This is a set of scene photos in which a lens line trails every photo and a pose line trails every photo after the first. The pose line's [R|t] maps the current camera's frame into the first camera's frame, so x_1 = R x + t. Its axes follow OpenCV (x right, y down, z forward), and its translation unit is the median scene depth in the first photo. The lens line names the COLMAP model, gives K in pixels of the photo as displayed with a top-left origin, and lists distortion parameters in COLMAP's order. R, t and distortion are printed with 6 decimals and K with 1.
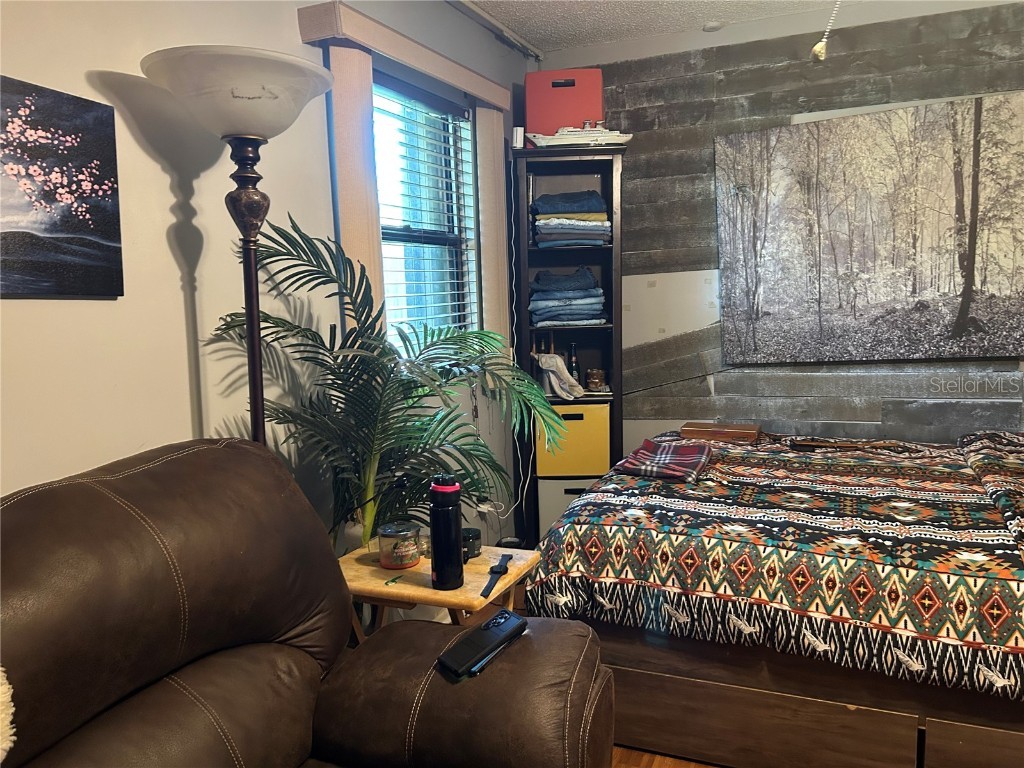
lens RADIAL K [[768.6, 0, 521.6], [0, 768.6, 376.3], [0, 0, 1]] dist [0.046124, -0.052246]
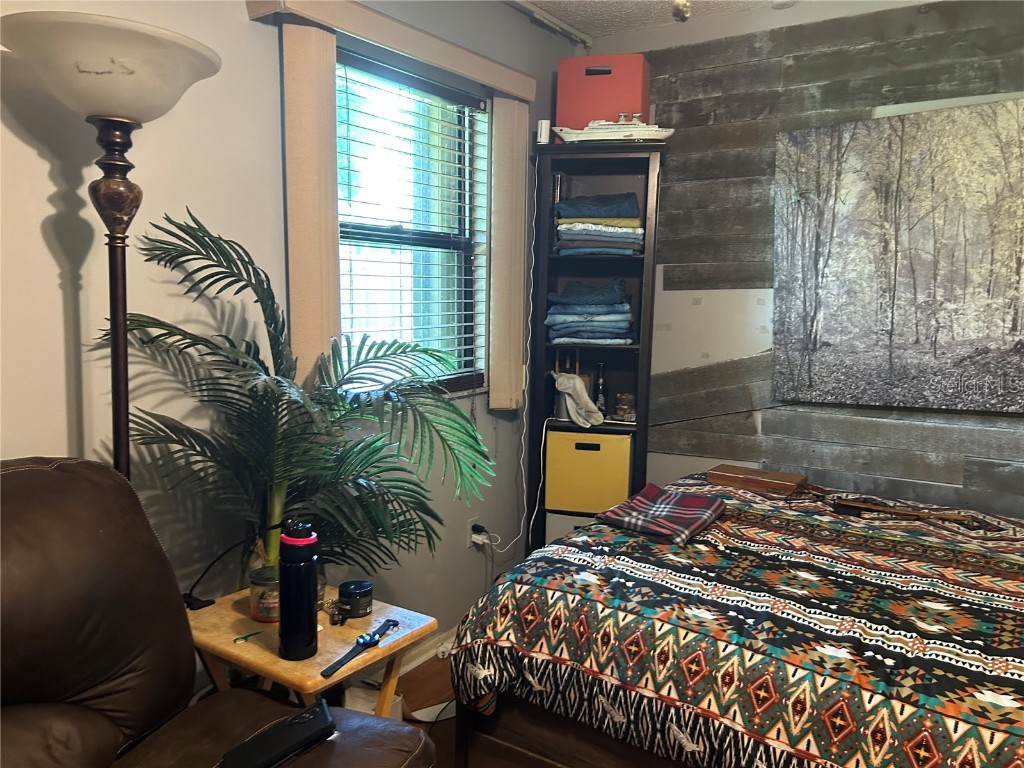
lens RADIAL K [[768.6, 0, 507.7], [0, 768.6, 385.2], [0, 0, 1]] dist [0.046124, -0.052246]
pose [[0.980704, 0.069465, -0.182739, 0.154785], [-0.067963, 0.997583, 0.014474, -0.028950], [0.183303, -0.001775, 0.983055, 0.123611]]
